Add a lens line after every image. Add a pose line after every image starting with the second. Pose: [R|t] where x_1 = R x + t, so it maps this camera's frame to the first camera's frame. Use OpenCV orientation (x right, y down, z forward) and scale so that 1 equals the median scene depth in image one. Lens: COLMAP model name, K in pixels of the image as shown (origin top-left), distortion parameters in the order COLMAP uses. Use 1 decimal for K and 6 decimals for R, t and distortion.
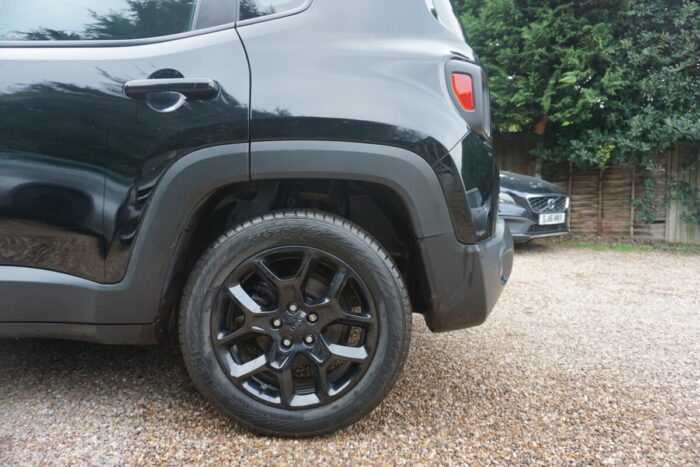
lens RADIAL K [[474.1, 0, 344.1], [0, 474.1, 235.2], [0, 0, 1]] dist [-0.008090, -0.001144]
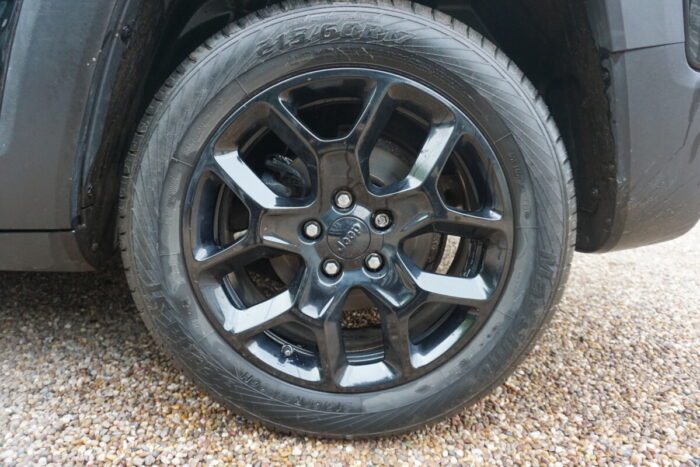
lens RADIAL K [[451.2, 0, 336.5], [0, 451.2, 231.5], [0, 0, 1]] dist [-0.004503, -0.000426]
pose [[0.999749, 0.003043, -0.022182, -0.104783], [-0.000221, 0.992017, 0.126105, 0.125245], [0.022388, -0.126069, 0.991769, 0.517926]]
